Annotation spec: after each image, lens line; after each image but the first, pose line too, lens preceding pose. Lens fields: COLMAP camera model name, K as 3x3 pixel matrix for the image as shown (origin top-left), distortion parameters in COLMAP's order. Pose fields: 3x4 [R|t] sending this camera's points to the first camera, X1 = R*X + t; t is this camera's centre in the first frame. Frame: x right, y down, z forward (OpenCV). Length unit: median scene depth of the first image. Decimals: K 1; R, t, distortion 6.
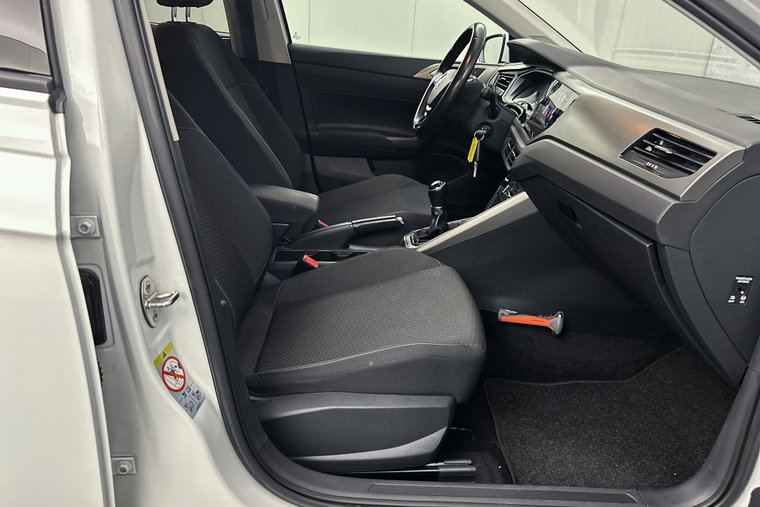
lens RADIAL K [[574.4, 0, 382.0], [0, 574.4, 257.7], [0, 0, 1]] dist [0.011236, 0.000137]
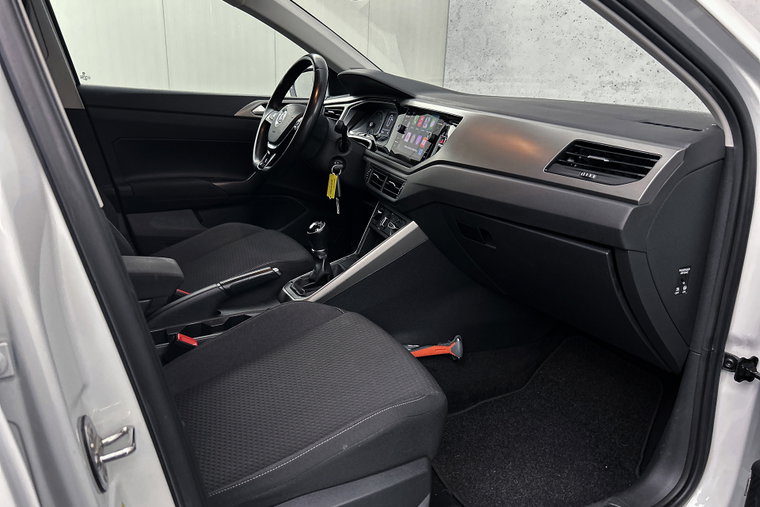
lens RADIAL K [[568.9, 0, 378.6], [0, 568.9, 251.4], [0, 0, 1]] dist [0.054645, -0.061360]
pose [[0.906753, -0.153213, 0.392841, -0.173529], [0.182864, 0.982366, -0.038950, -0.034249], [-0.379946, 0.107155, 0.918781, 0.134634]]
